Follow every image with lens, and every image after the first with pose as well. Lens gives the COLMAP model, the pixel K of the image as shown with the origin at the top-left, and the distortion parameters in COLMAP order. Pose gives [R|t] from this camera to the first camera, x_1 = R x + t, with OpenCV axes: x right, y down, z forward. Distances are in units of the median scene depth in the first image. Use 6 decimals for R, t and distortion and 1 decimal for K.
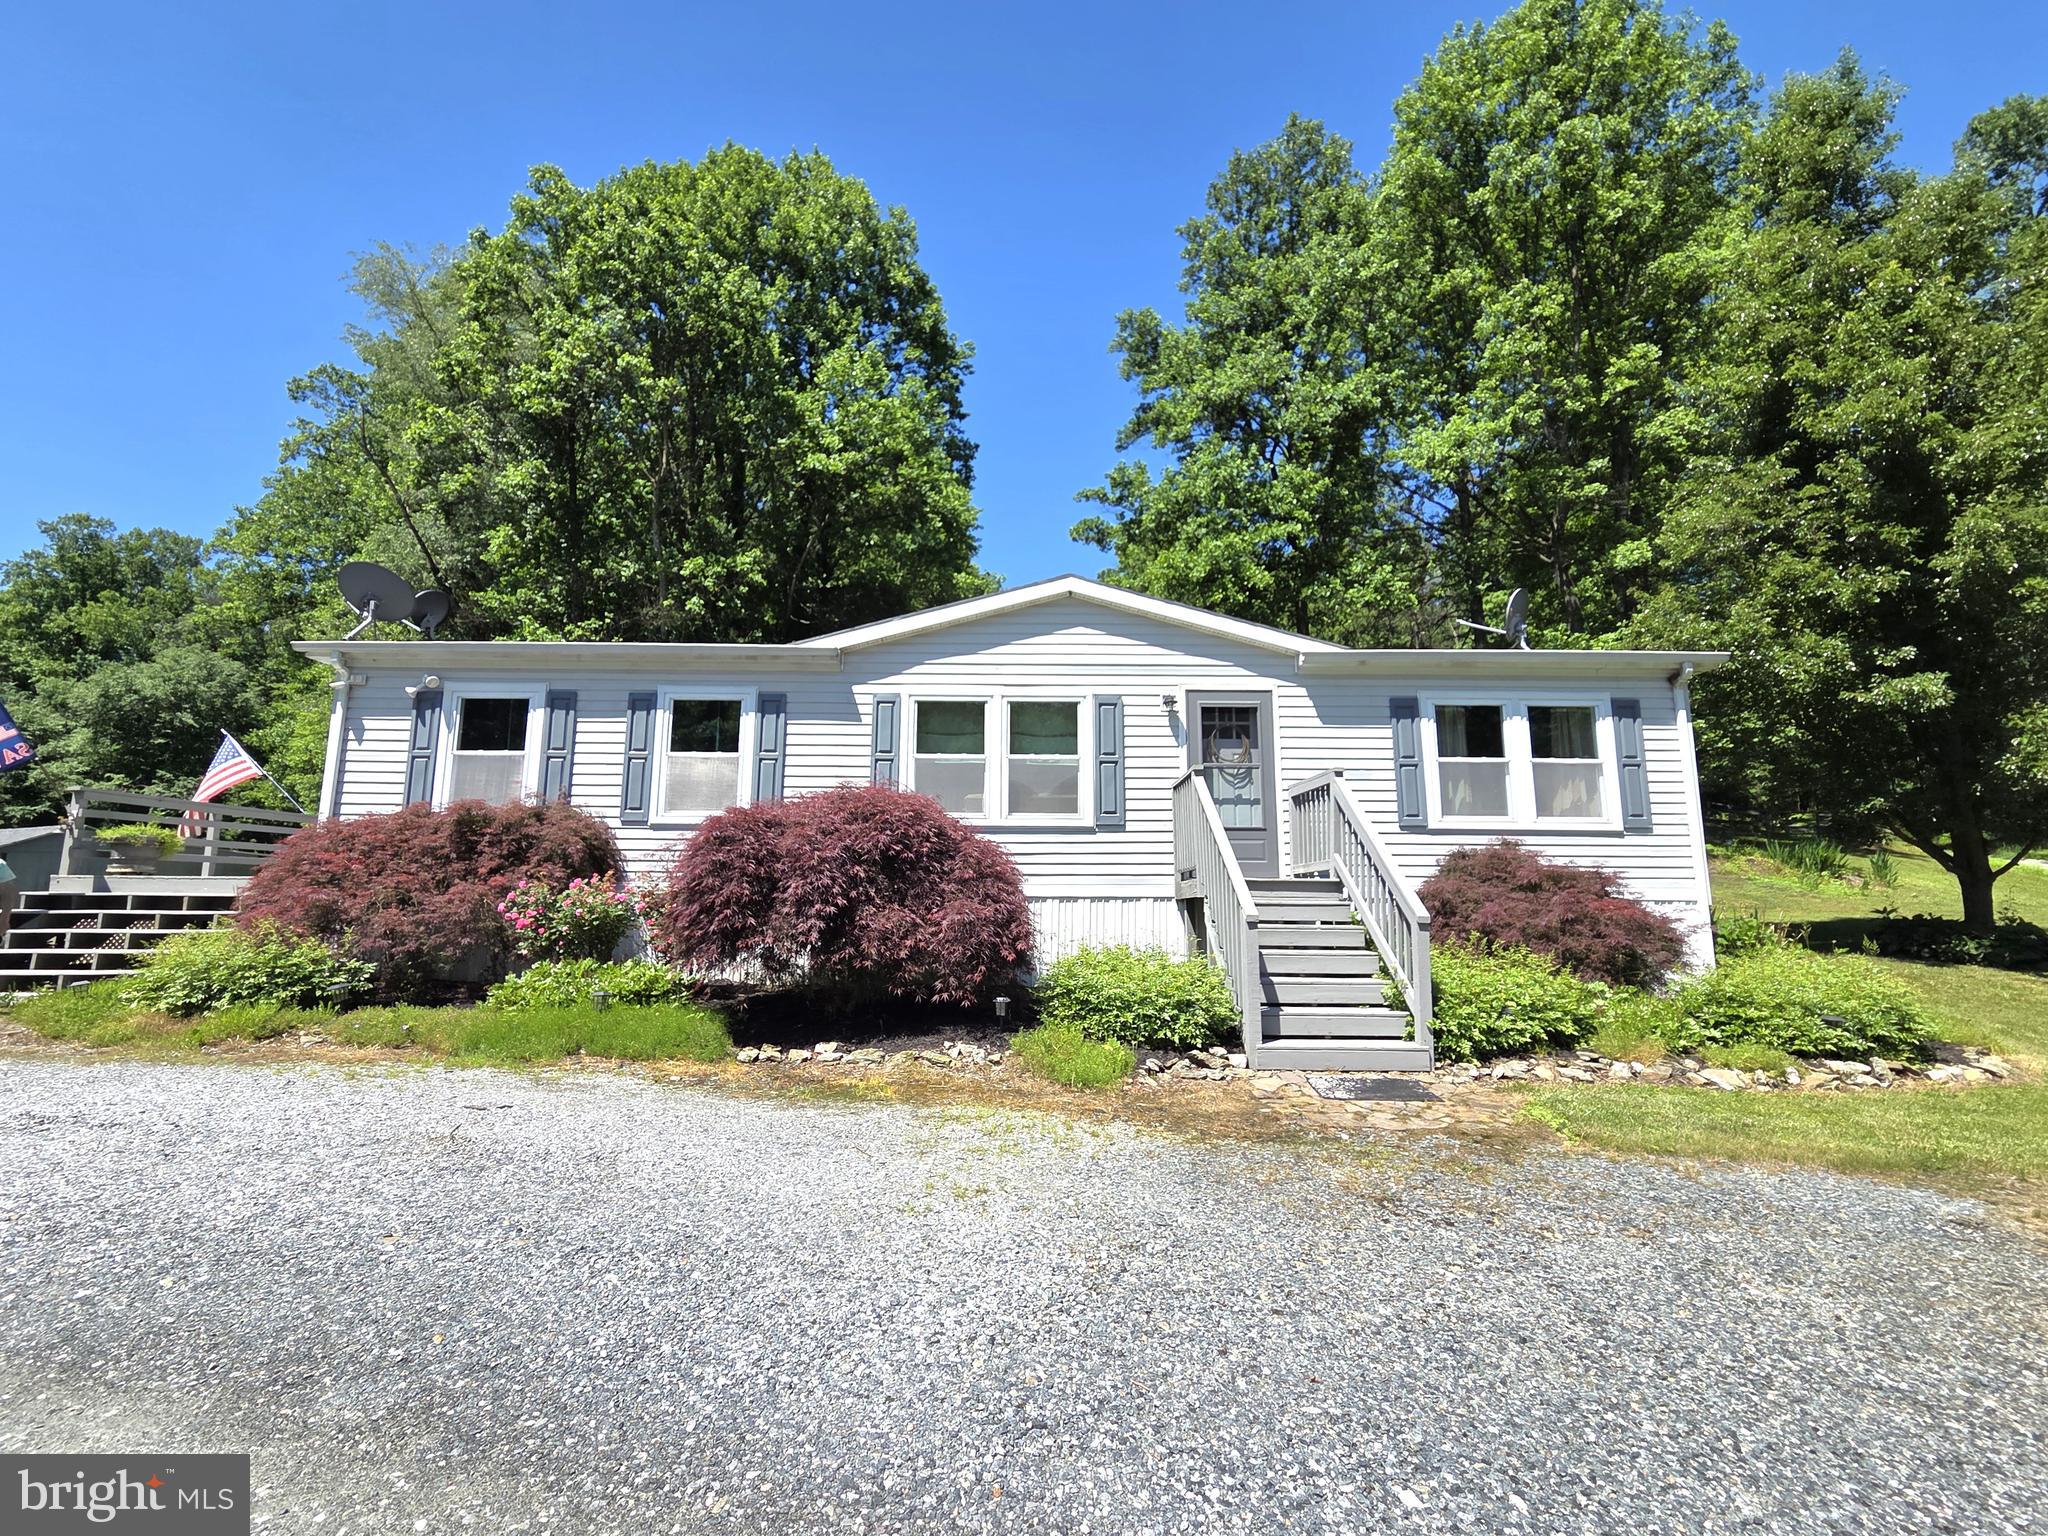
lens RADIAL K [[905.8, 0, 1024.4], [0, 905.8, 770.8], [0, 0, 1]] dist [-0.000716, 0.000167]
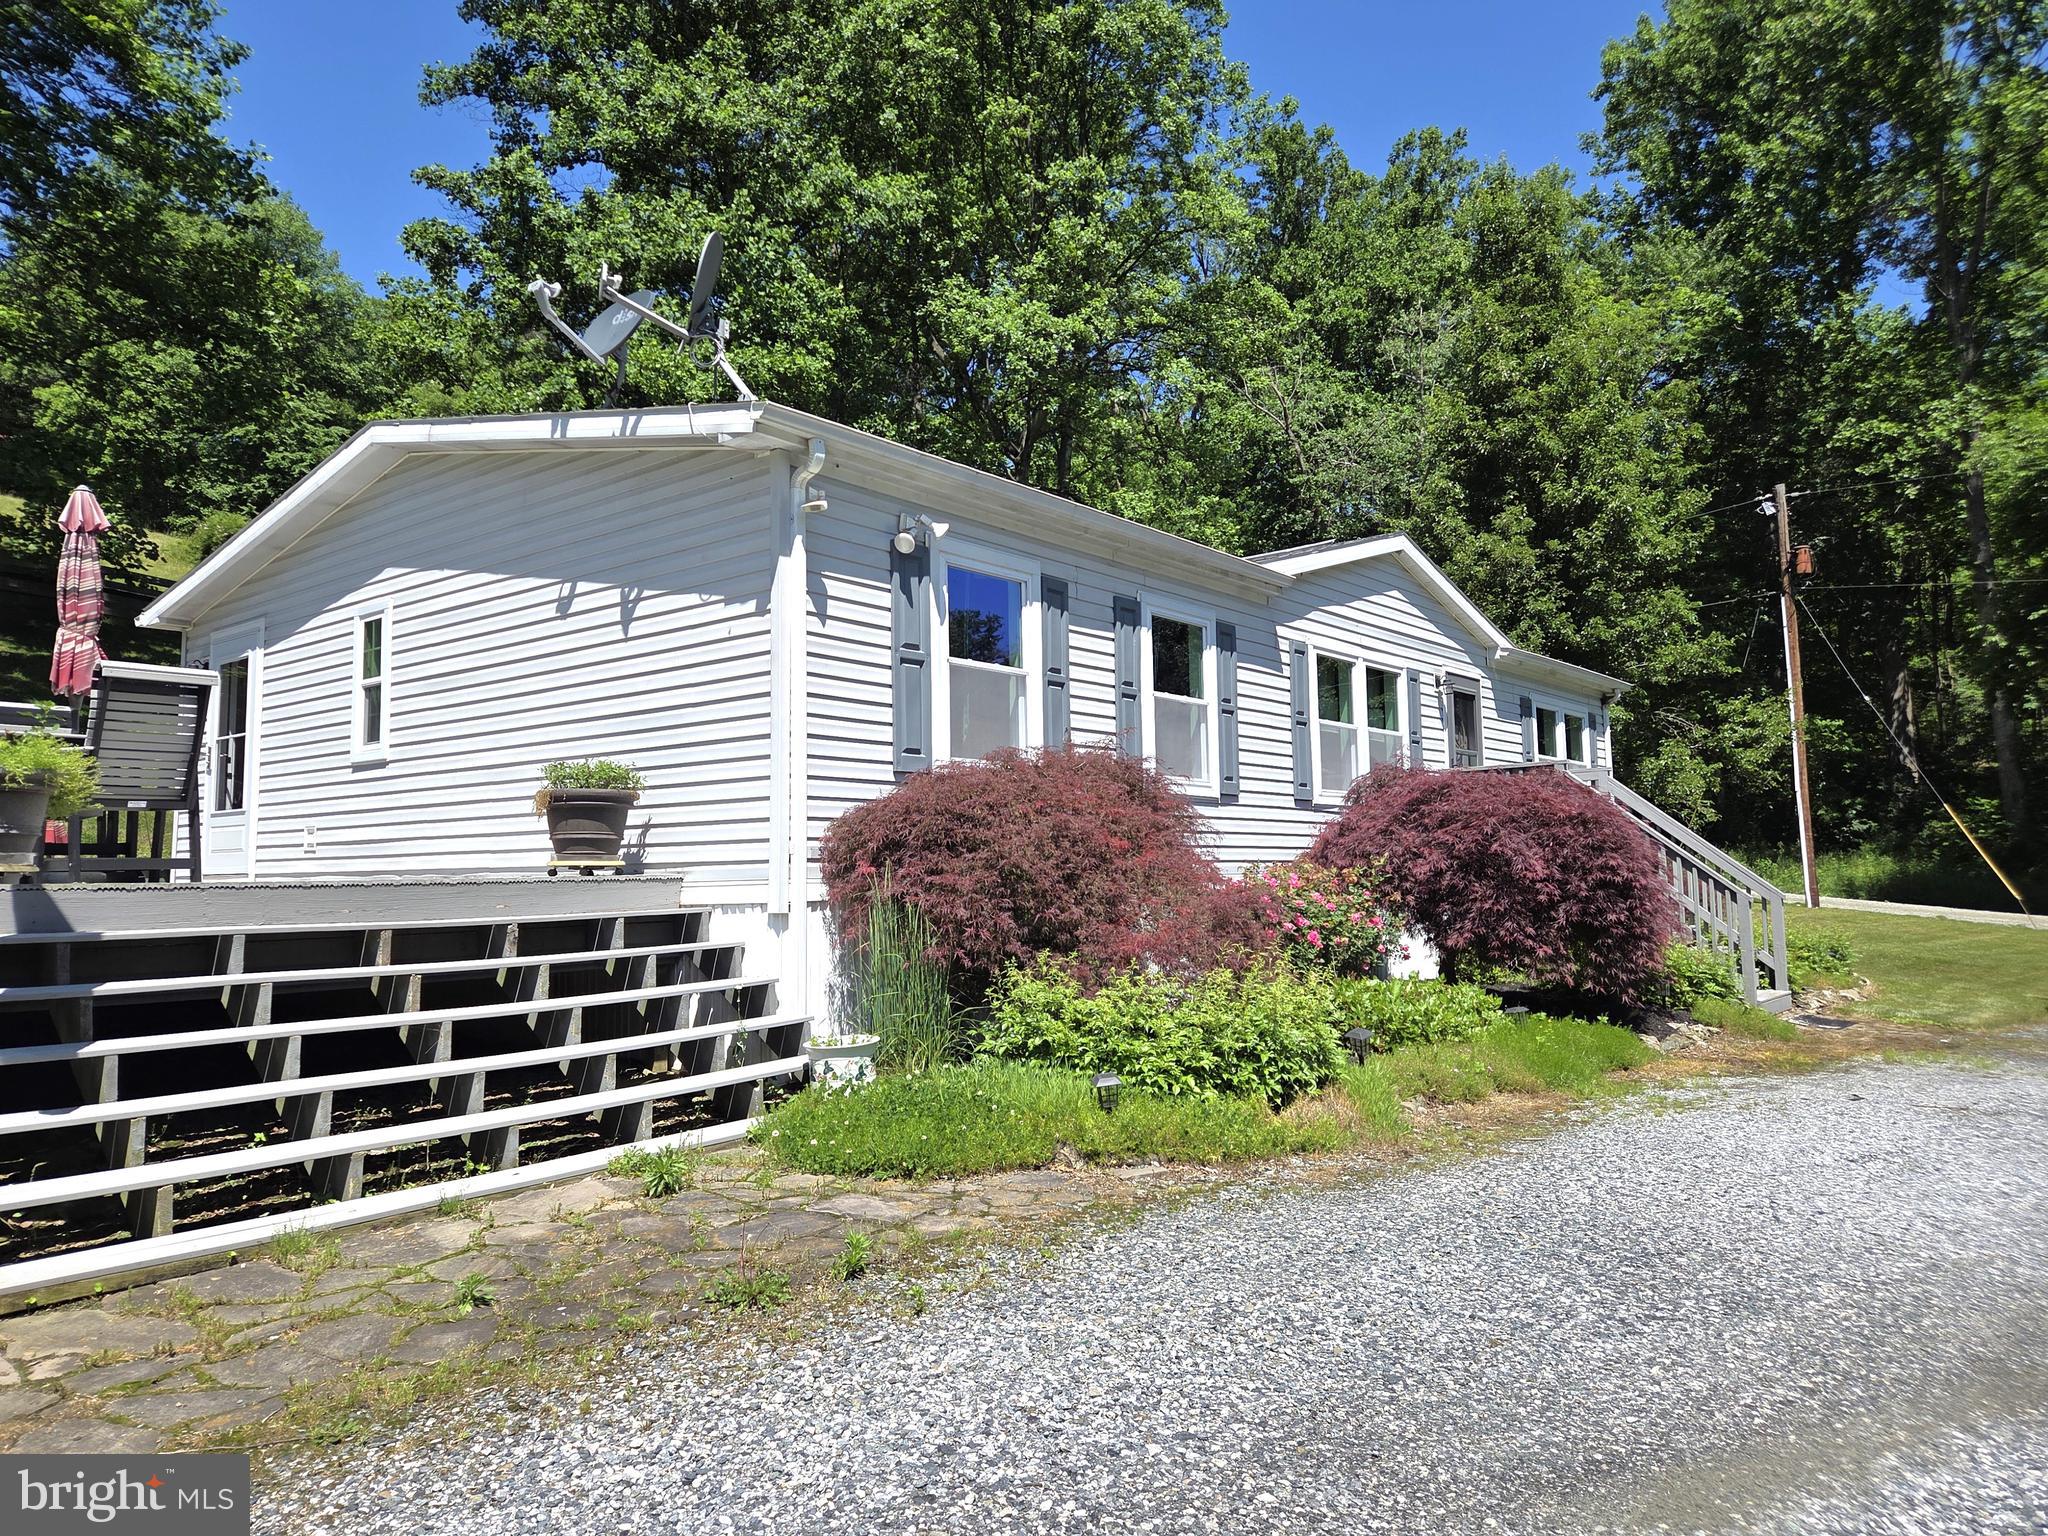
lens RADIAL K [[1377.1, 0, 1023.4], [0, 1377.1, 766.0], [0, 0, 1]] dist [-0.002820, -0.000549]
pose [[0.643054, 0.045991, 0.764438, -1.256110], [-0.106221, 0.993903, 0.029558, 0.016701], [-0.758418, -0.100207, 0.644019, 0.378663]]
